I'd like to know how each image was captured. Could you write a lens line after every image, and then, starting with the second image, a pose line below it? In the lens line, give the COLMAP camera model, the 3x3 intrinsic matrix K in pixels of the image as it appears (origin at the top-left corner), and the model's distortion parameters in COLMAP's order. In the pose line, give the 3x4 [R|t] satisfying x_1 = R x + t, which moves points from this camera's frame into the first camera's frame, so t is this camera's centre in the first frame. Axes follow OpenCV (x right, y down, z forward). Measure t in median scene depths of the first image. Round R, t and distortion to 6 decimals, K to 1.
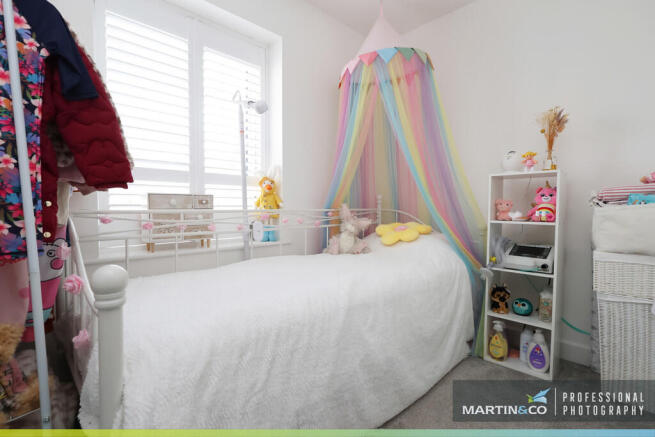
lens RADIAL K [[303.8, 0, 325.7], [0, 303.8, 213.9], [0, 0, 1]] dist [-0.001679, -0.000821]
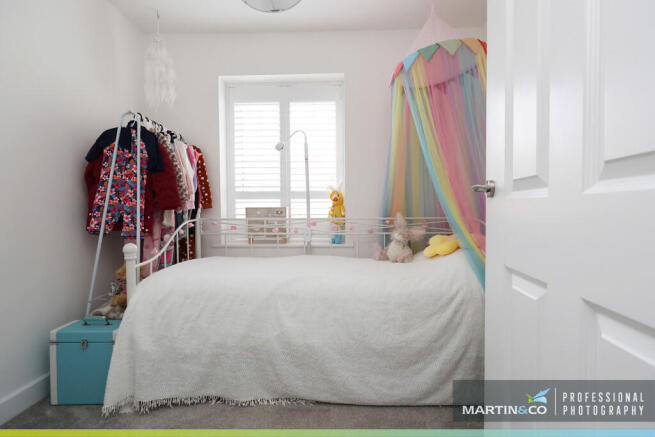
lens RADIAL K [[303.8, 0, 325.7], [0, 303.8, 213.9], [0, 0, 1]] dist [-0.001679, -0.000821]
pose [[0.696842, 0.004955, -0.717208, 0.747024], [-0.009865, 0.999948, -0.002676, -0.028533], [0.717157, 0.008940, 0.696854, 0.135703]]
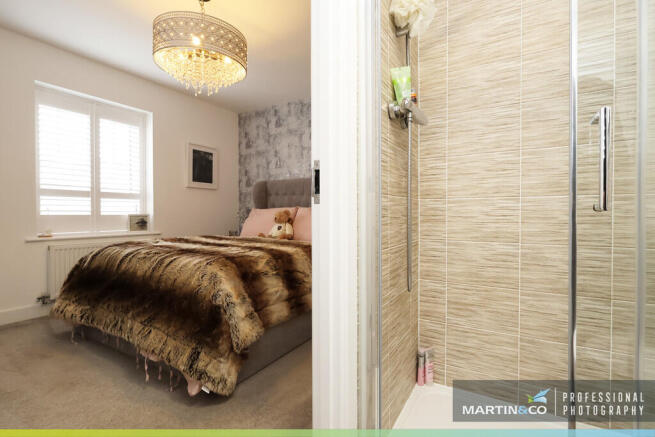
lens RADIAL K [[303.8, 0, 325.7], [0, 303.8, 213.9], [0, 0, 1]] dist [-0.001679, -0.000821]
pose [[0.966020, -0.003359, 0.258445, 0.390274], [0.006113, 0.999933, -0.009852, 0.014015], [-0.258395, 0.011097, 0.965976, -0.990907]]
